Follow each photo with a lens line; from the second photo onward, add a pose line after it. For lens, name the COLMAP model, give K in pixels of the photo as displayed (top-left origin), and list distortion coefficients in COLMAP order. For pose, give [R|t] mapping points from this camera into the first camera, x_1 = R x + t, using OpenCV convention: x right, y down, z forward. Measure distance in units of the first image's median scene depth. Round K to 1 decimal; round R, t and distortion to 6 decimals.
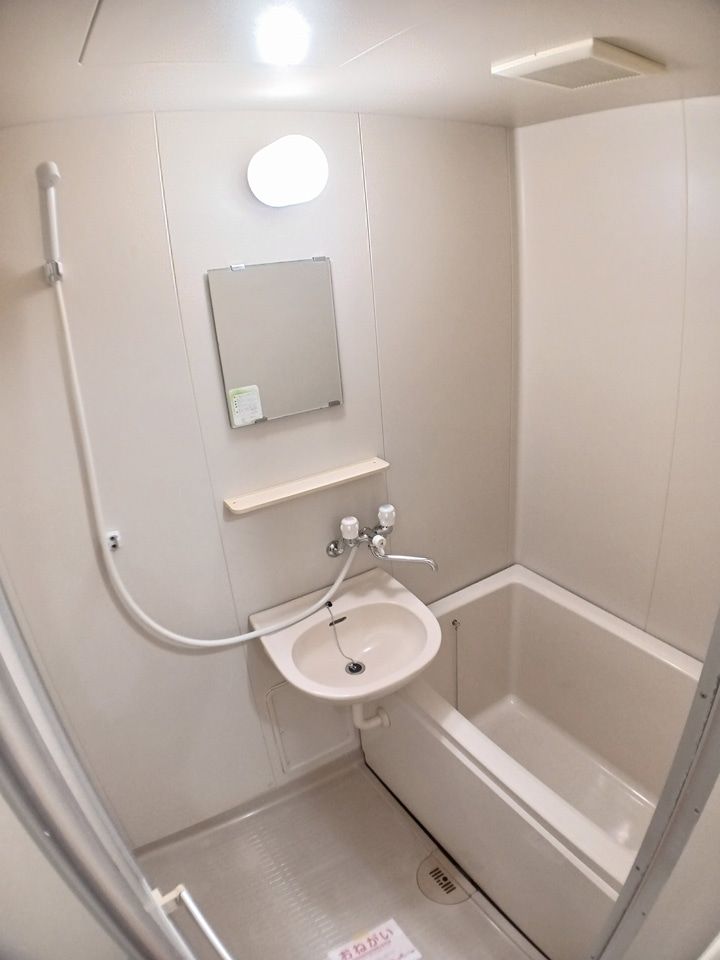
lens RADIAL K [[677.1, 0, 360.0], [0, 677.1, 480.0], [0, 0, 1]] dist [-0.002435, -0.001772]
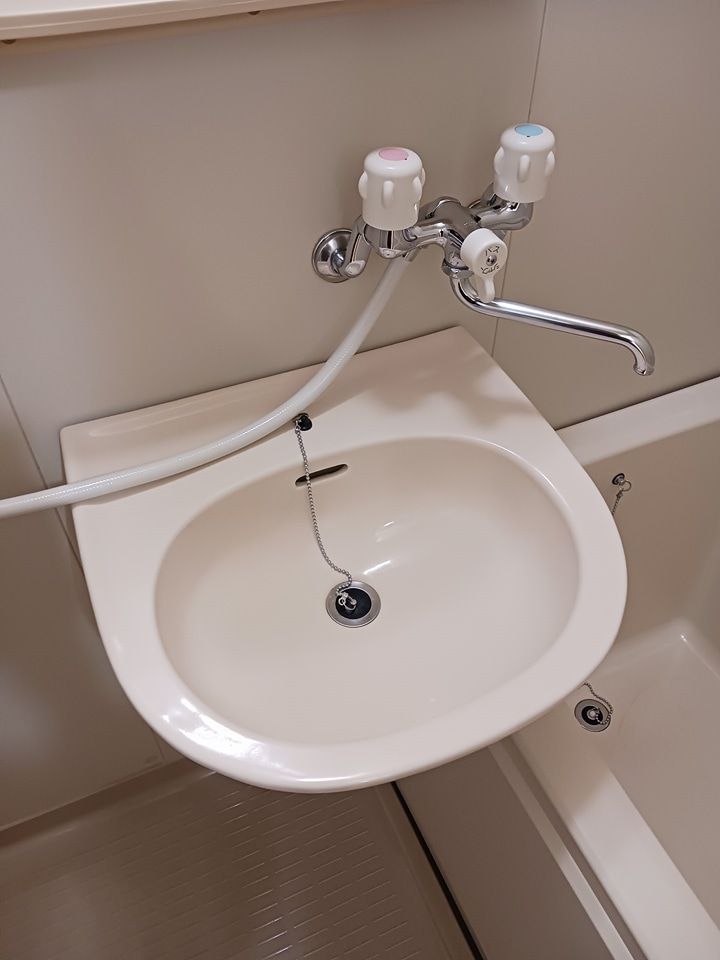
lens RADIAL K [[677.1, 0, 360.0], [0, 677.1, 480.0], [0, 0, 1]] dist [-0.002435, -0.001772]
pose [[0.988038, 0.148644, -0.041050, 0.001748], [-0.118457, 0.902022, 0.415120, 0.063209], [0.098734, -0.405292, 0.908840, 0.672700]]
